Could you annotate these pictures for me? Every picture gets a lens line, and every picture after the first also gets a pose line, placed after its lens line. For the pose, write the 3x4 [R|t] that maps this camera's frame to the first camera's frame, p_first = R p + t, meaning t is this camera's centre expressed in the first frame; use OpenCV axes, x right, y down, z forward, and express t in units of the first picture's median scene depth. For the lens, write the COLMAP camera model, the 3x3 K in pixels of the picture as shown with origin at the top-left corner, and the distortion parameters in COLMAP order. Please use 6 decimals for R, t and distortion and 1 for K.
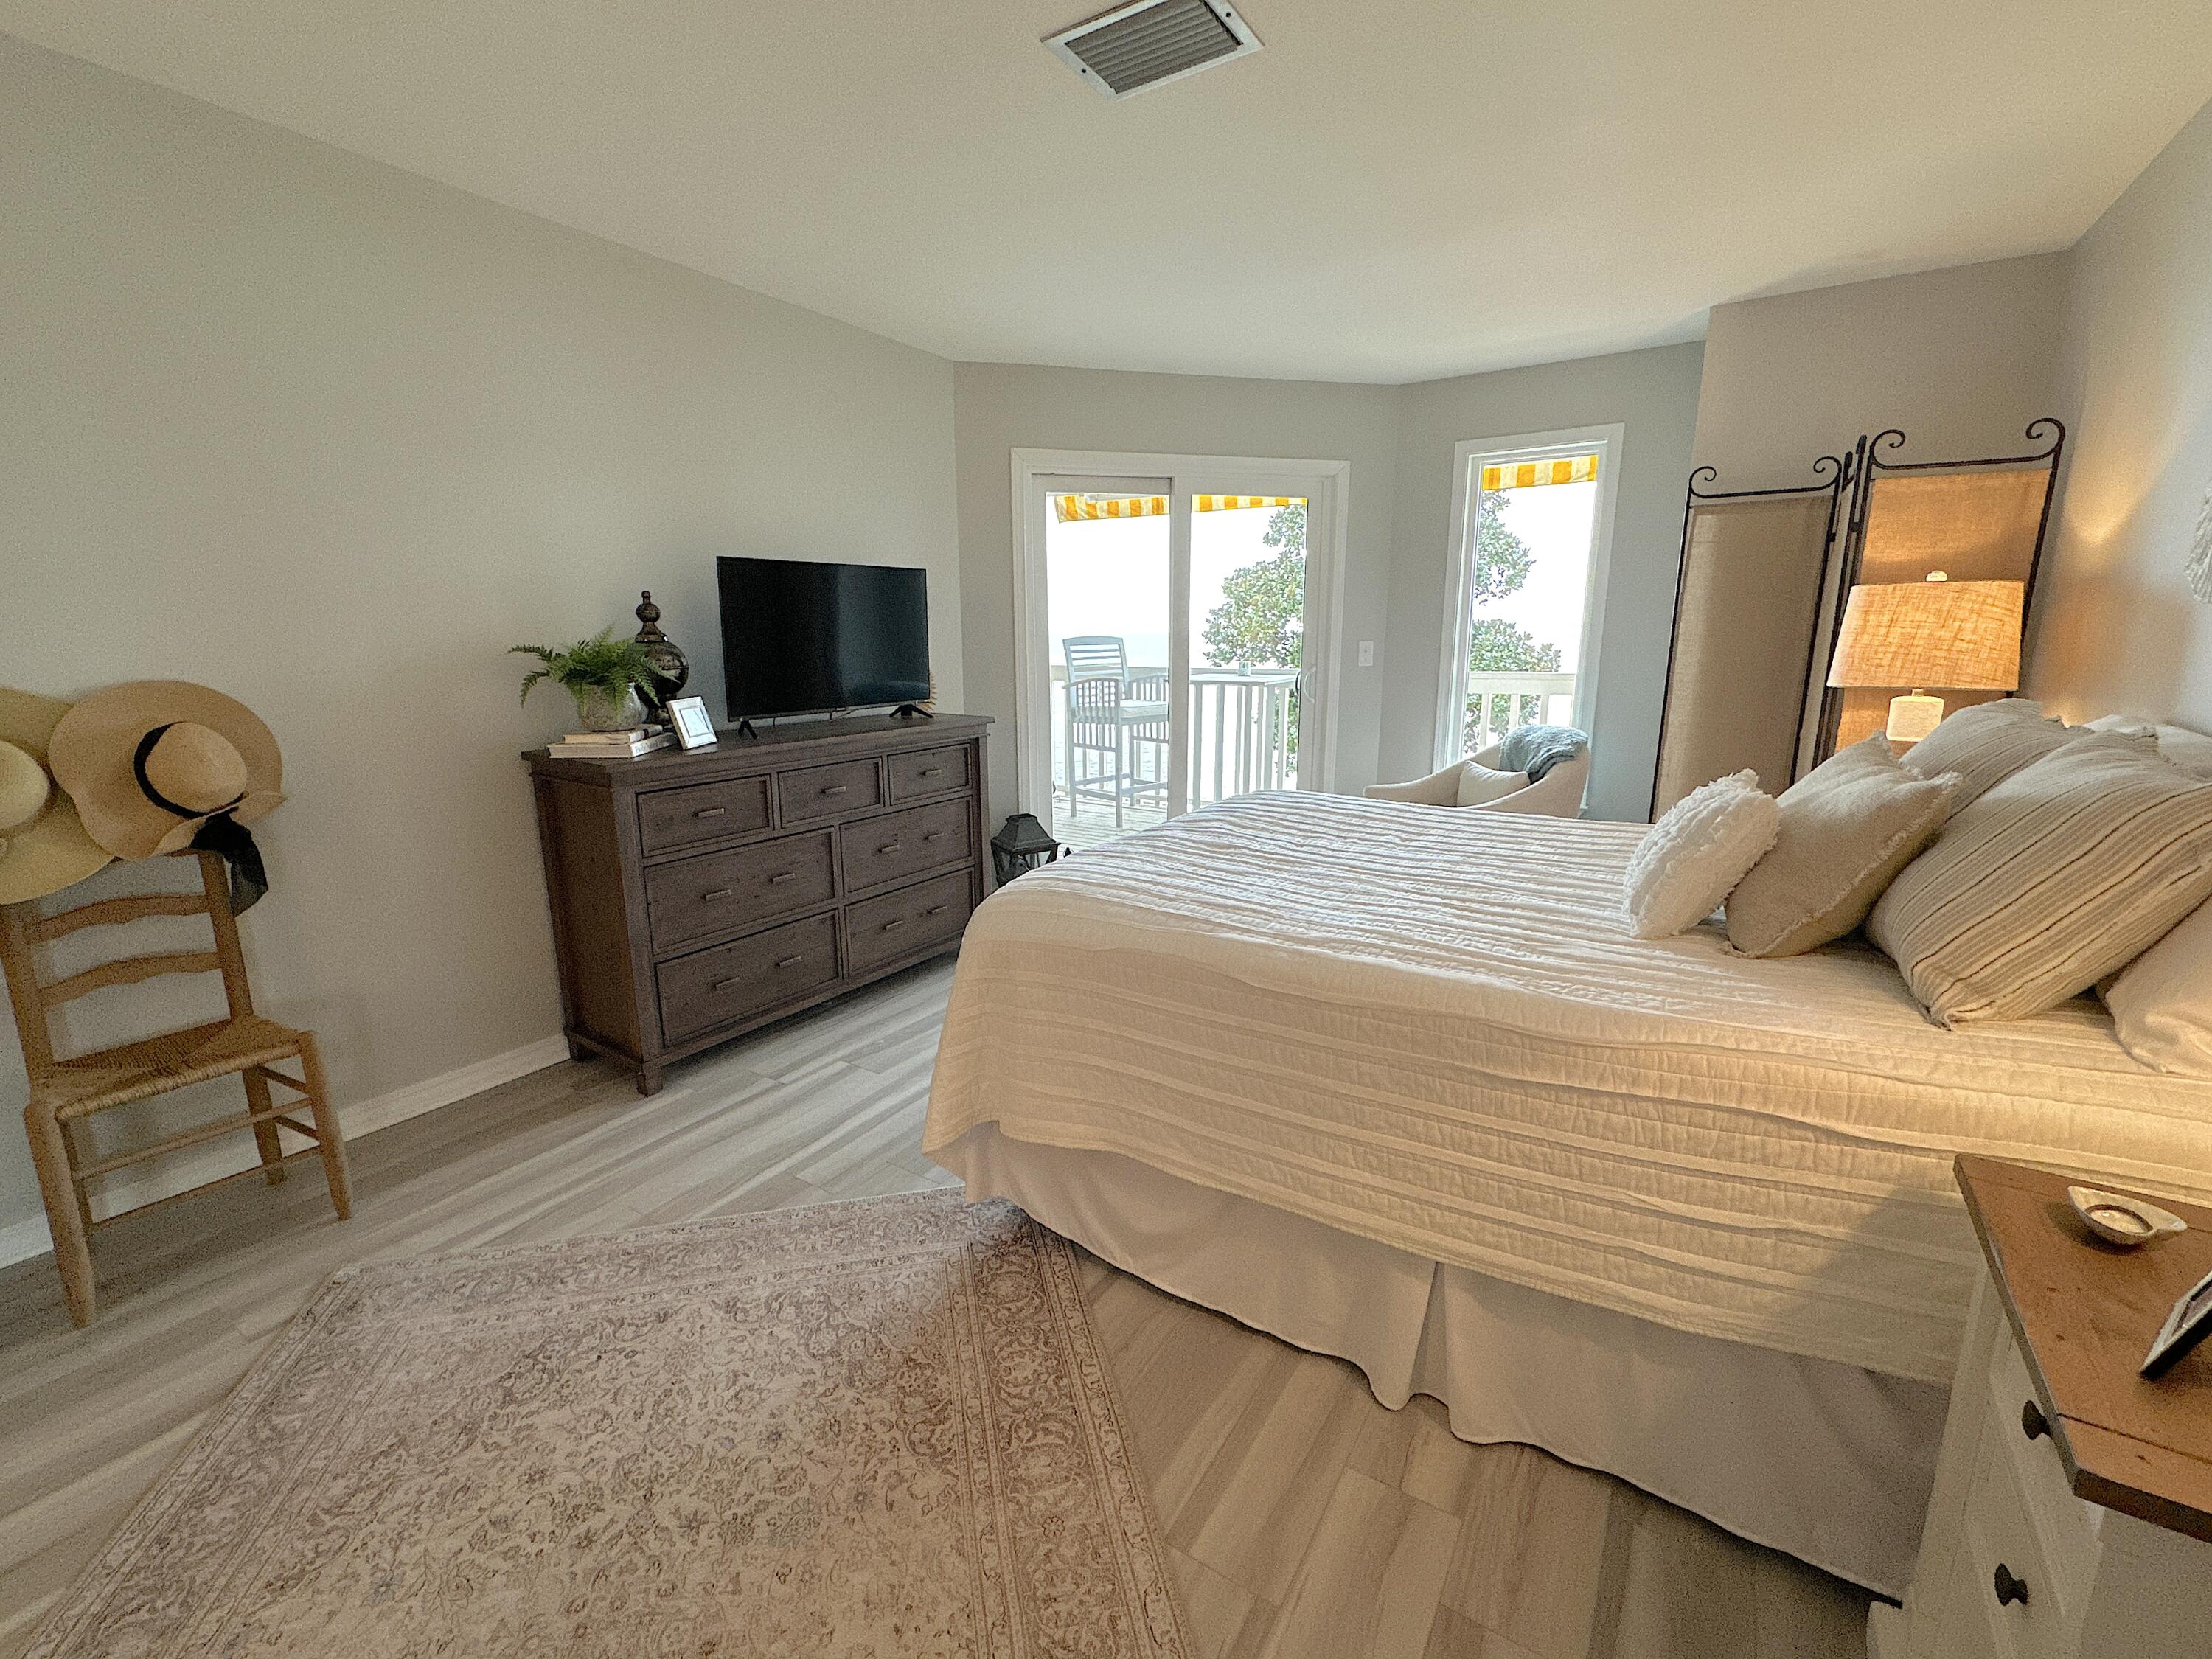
lens RADIAL K [[942.2, 0, 1108.4], [0, 942.2, 834.4], [0, 0, 1]] dist [-0.002248, 0.000002]
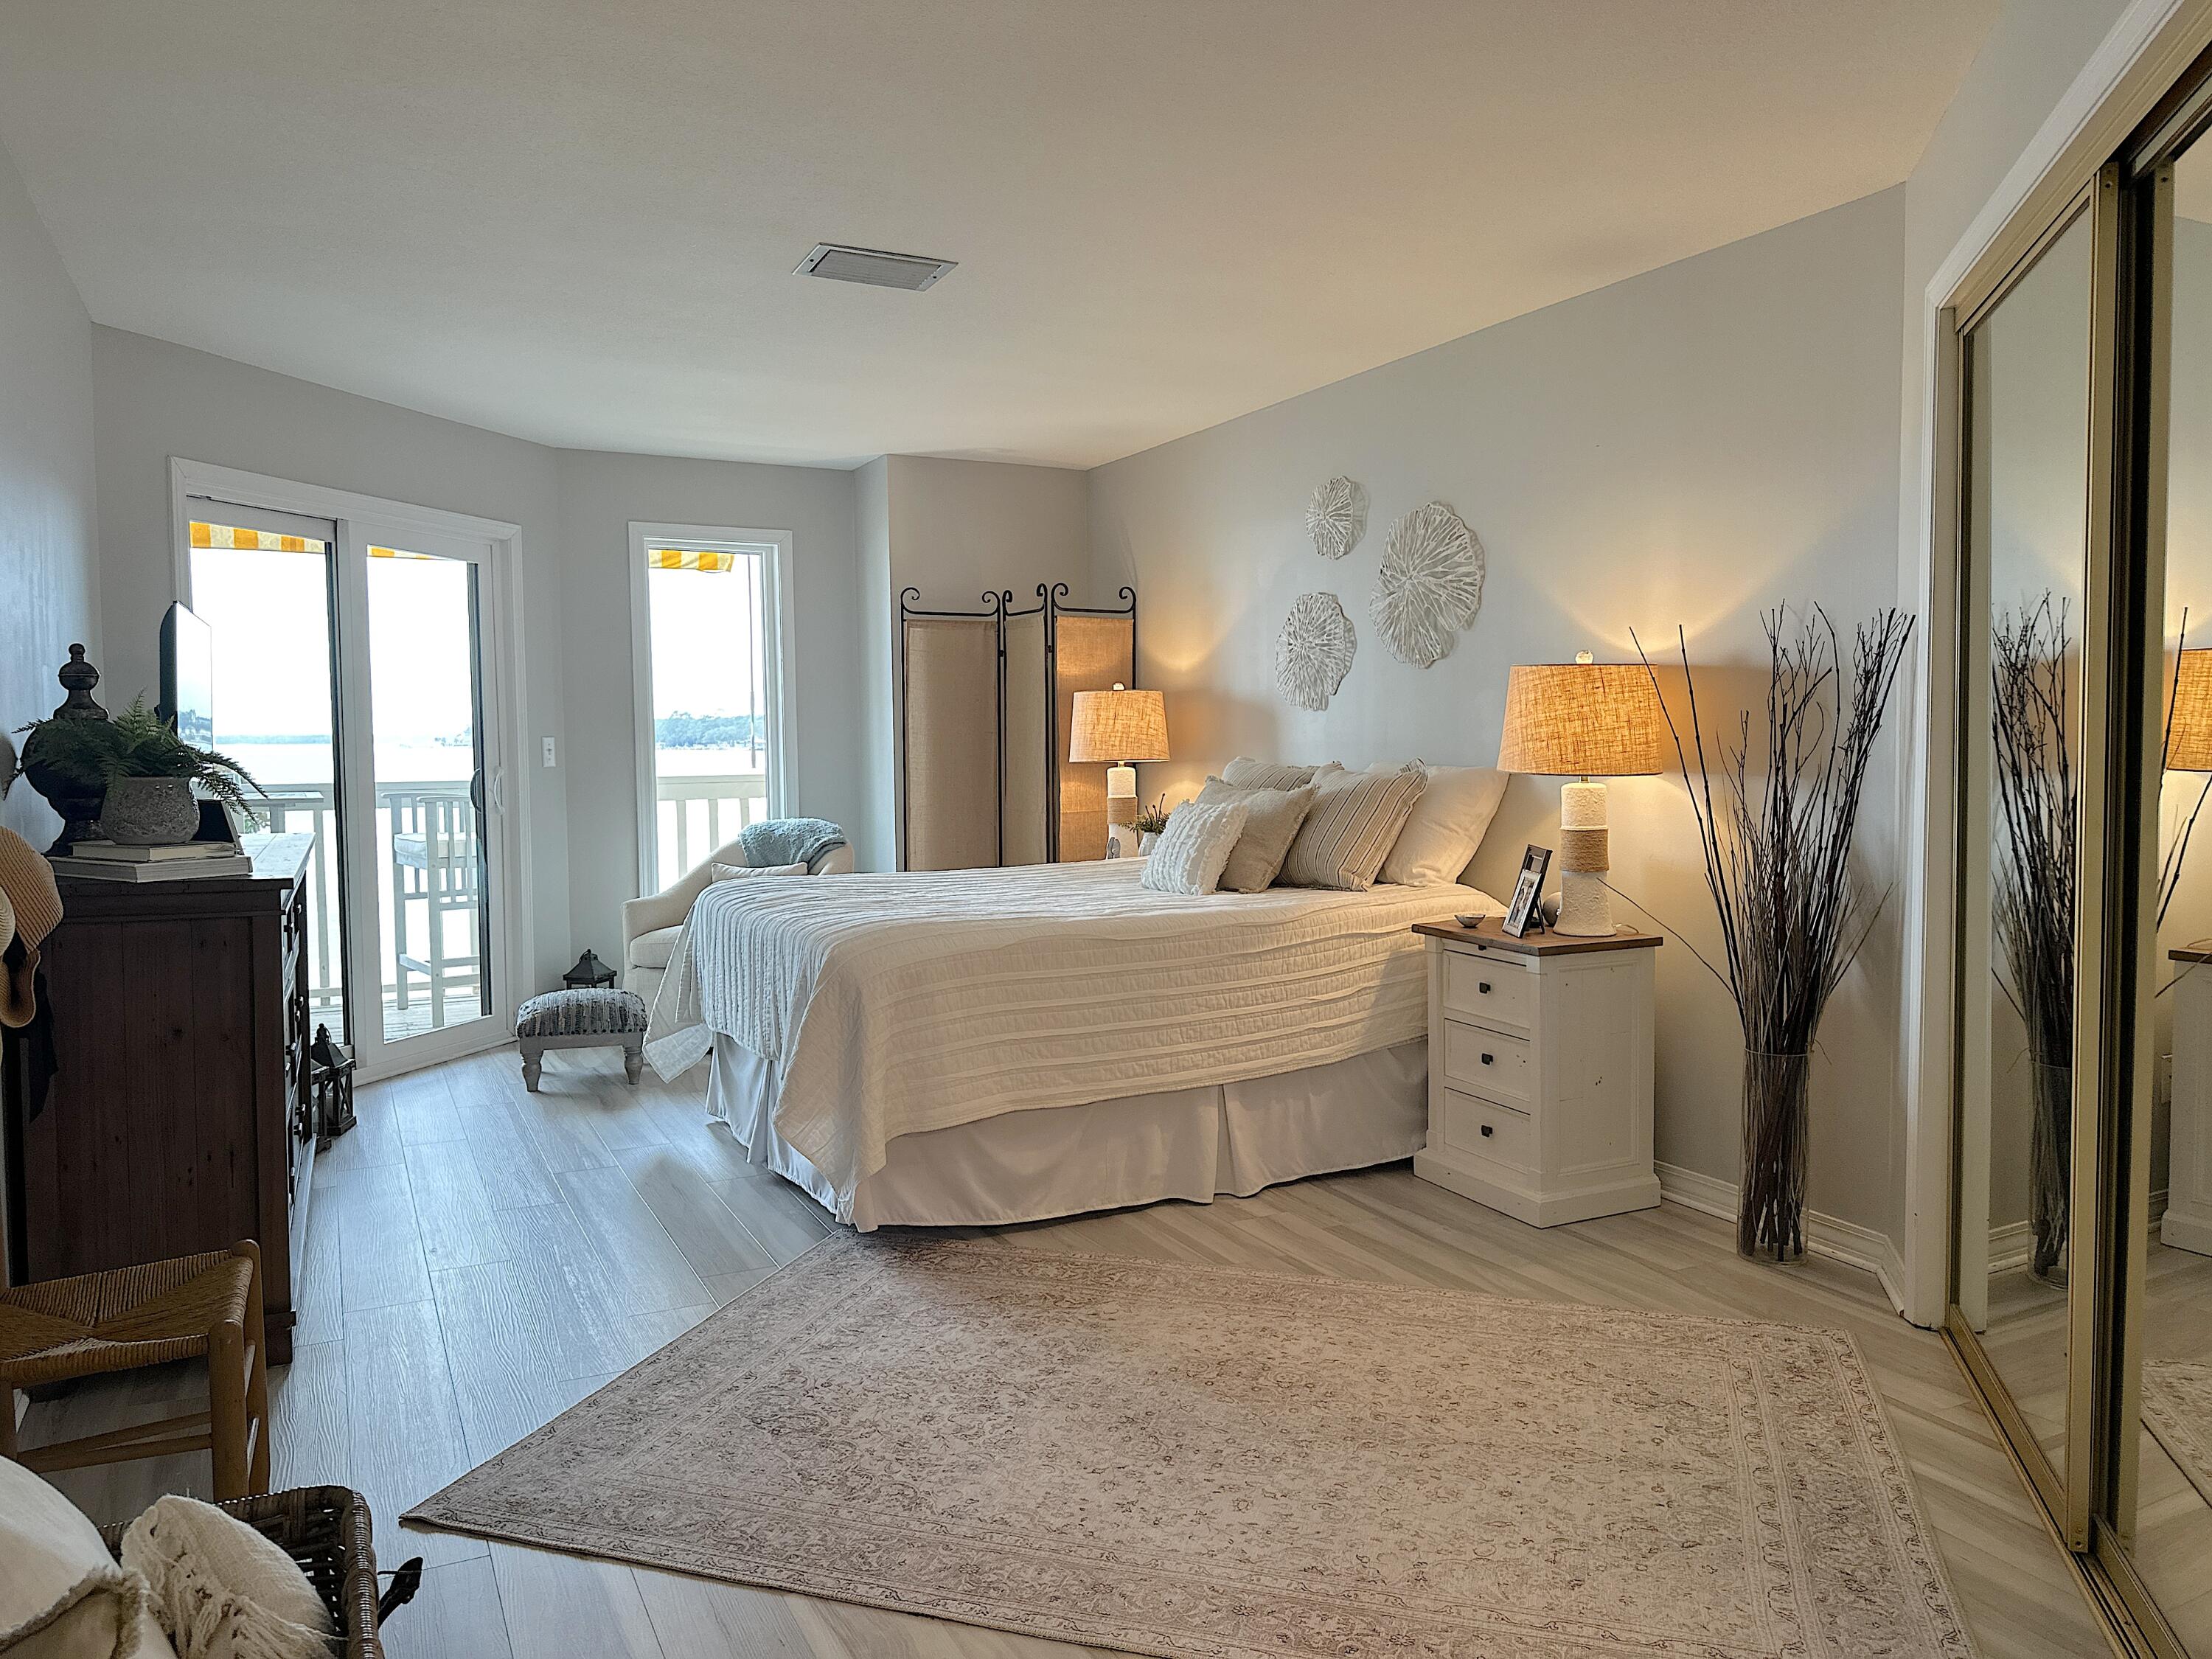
lens RADIAL K [[1539.4, 0, 1092.3], [0, 1539.4, 823.2], [0, 0, 1]] dist [0.107347, -0.172231]
pose [[0.510552, -0.044579, 0.858691, -1.974559], [0.186276, 0.980673, -0.059842, 0.118019], [-0.839427, 0.190506, 0.508989, -0.251071]]
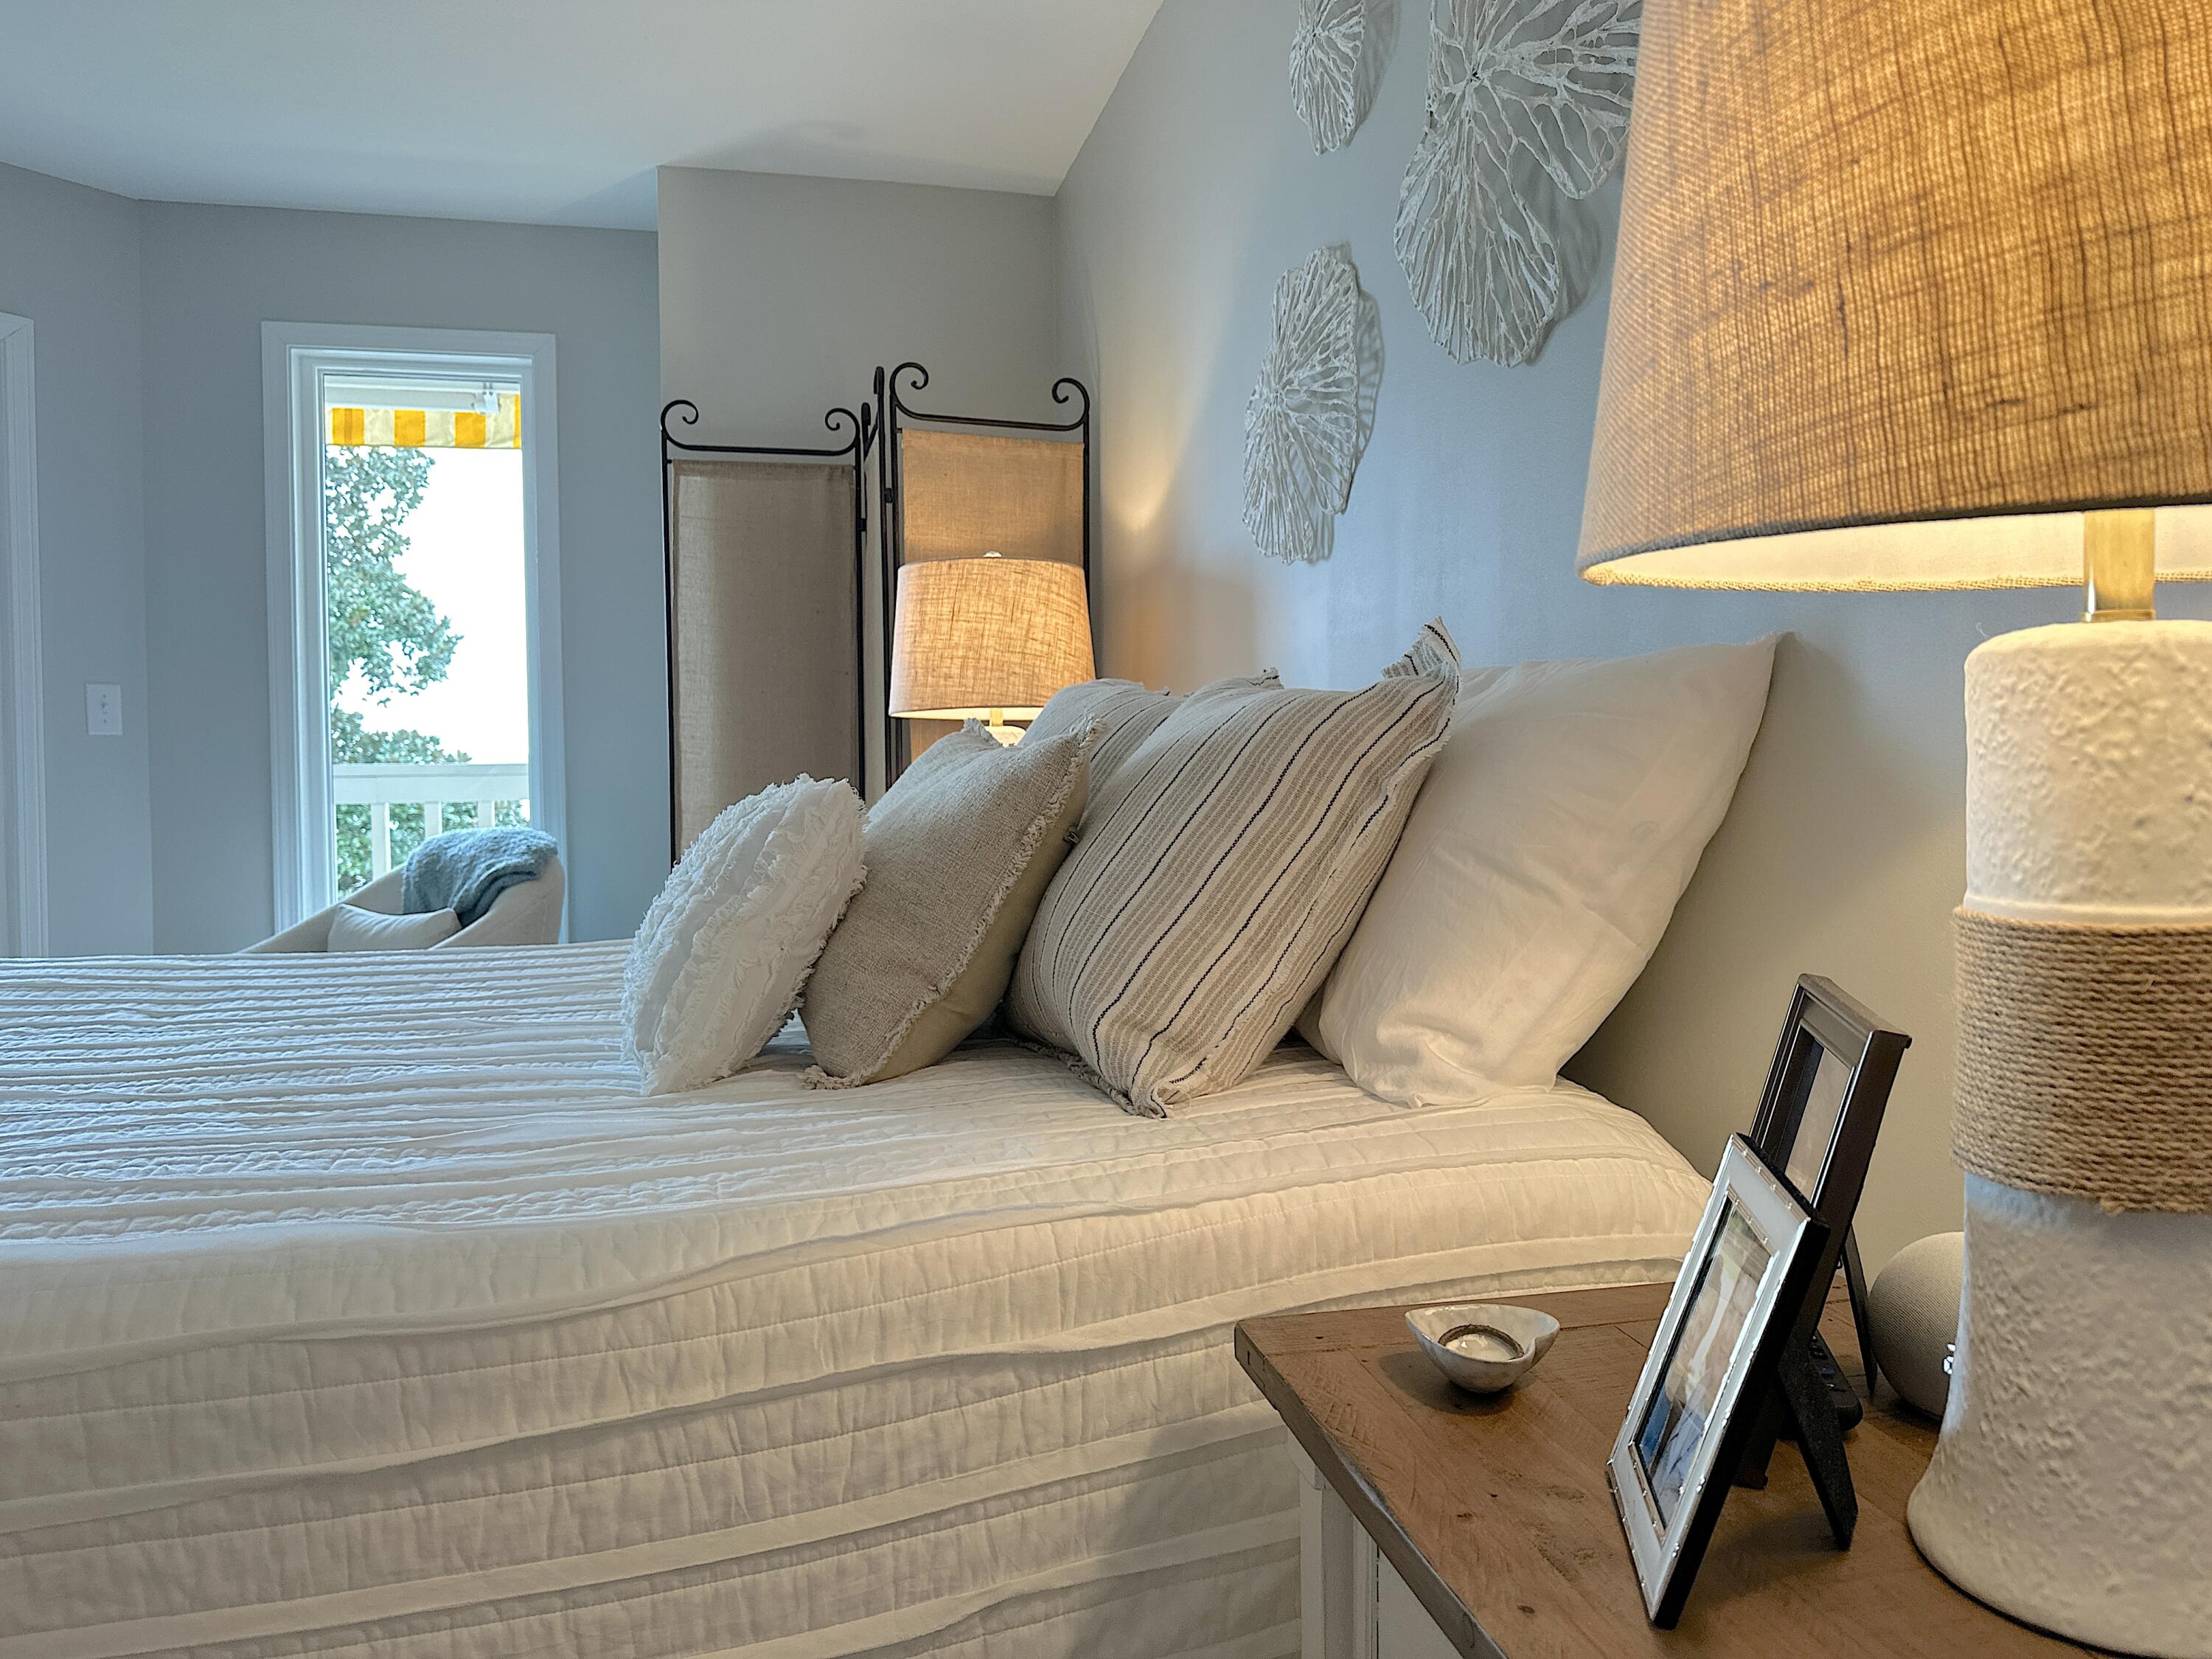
lens RADIAL K [[1542.3, 0, 1118.8], [0, 1542.3, 809.0], [0, 0, 1]] dist [0.115585, -0.176937]
pose [[0.694453, -0.021728, 0.719210, 0.163432], [0.154428, 0.980753, -0.119482, 0.105729], [-0.702771, 0.194041, 0.684442, 0.271805]]
